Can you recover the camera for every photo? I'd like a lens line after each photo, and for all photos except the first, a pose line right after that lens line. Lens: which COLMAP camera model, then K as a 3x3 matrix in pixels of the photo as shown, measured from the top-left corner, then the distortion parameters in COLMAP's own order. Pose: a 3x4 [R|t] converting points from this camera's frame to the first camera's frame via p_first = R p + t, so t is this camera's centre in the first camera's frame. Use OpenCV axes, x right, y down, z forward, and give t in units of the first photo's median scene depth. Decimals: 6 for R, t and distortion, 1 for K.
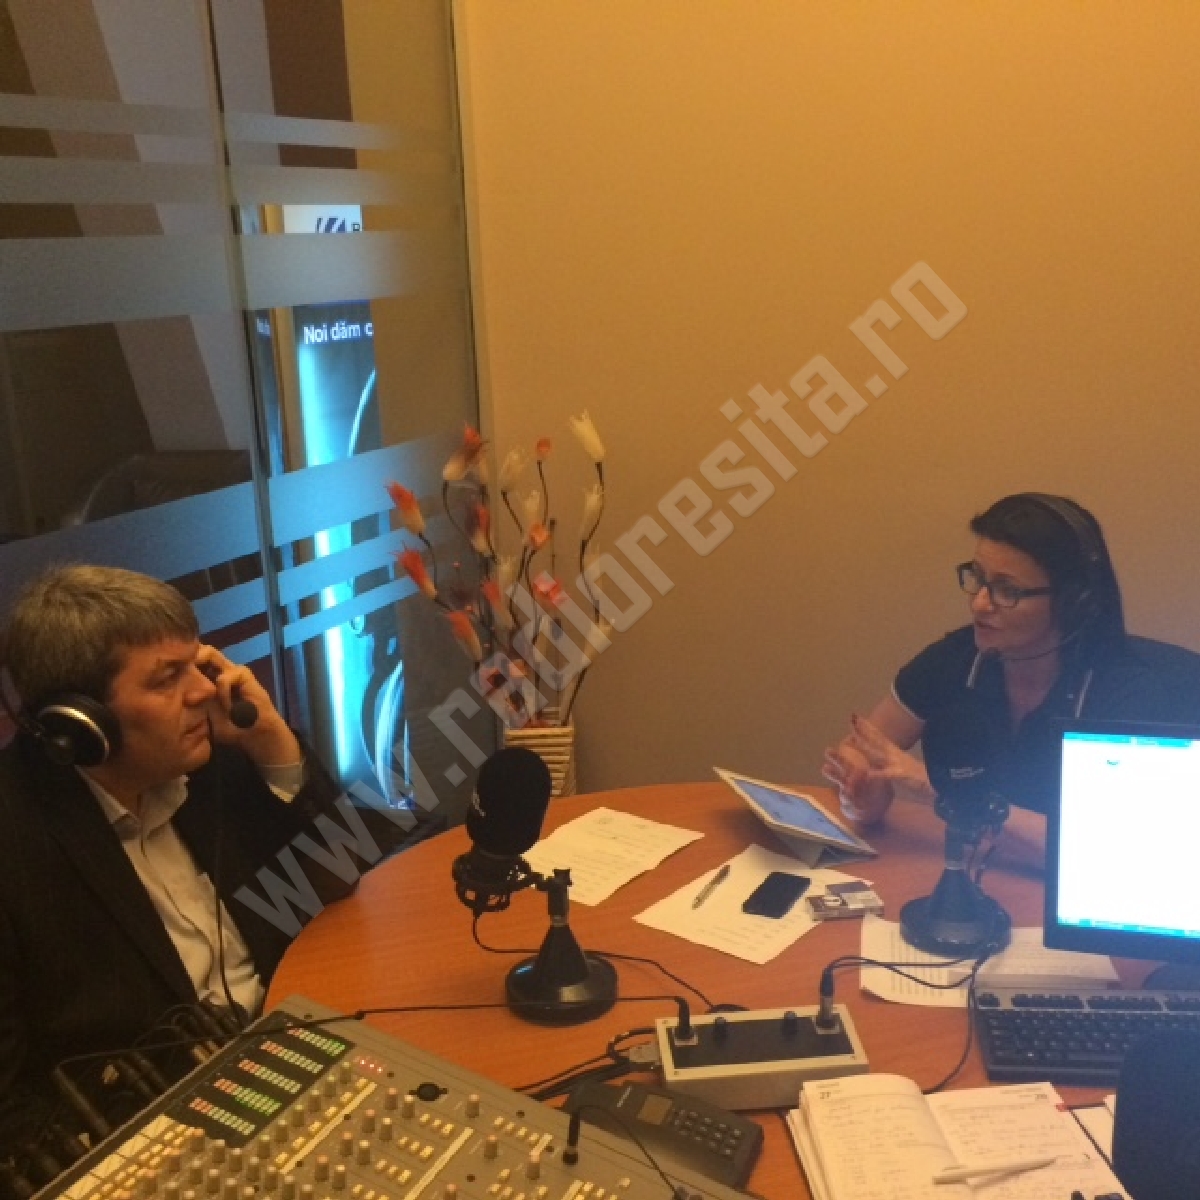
lens RADIAL K [[1344.3, 0, 600.1], [0, 1344.3, 528.4], [0, 0, 1]] dist [-0.000210, 0.038267]
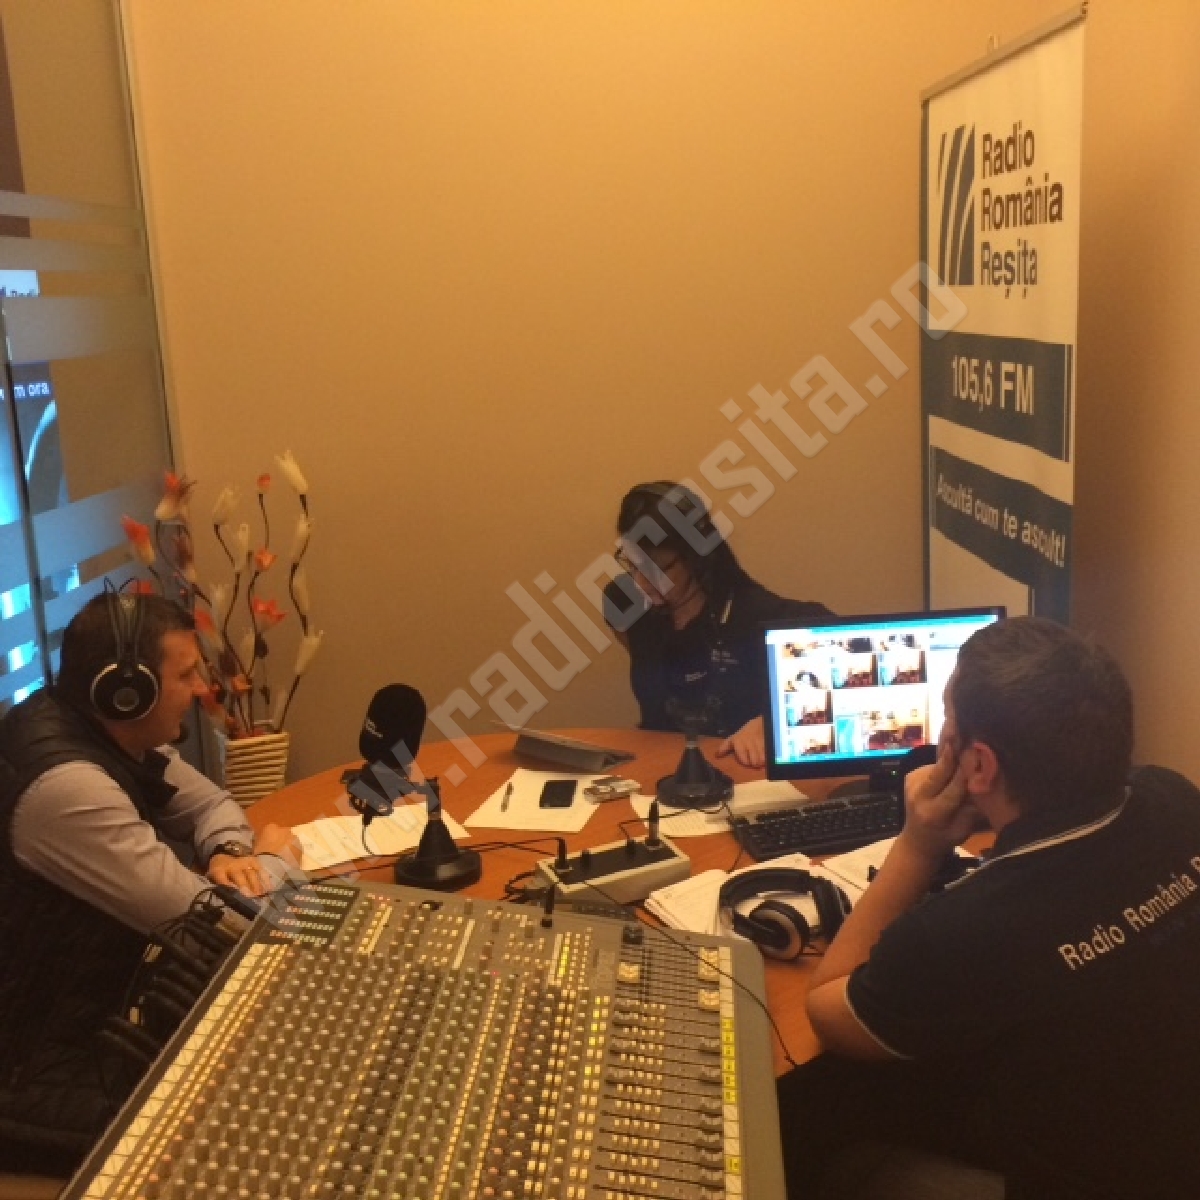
lens RADIAL K [[1344.3, 0, 600.1], [0, 1344.3, 528.4], [0, 0, 1]] dist [-0.000210, 0.038267]
pose [[0.920890, -0.057200, 0.385602, -0.330891], [0.079867, 0.995877, -0.043012, 0.076800], [-0.381552, 0.070406, 0.921662, -0.244603]]
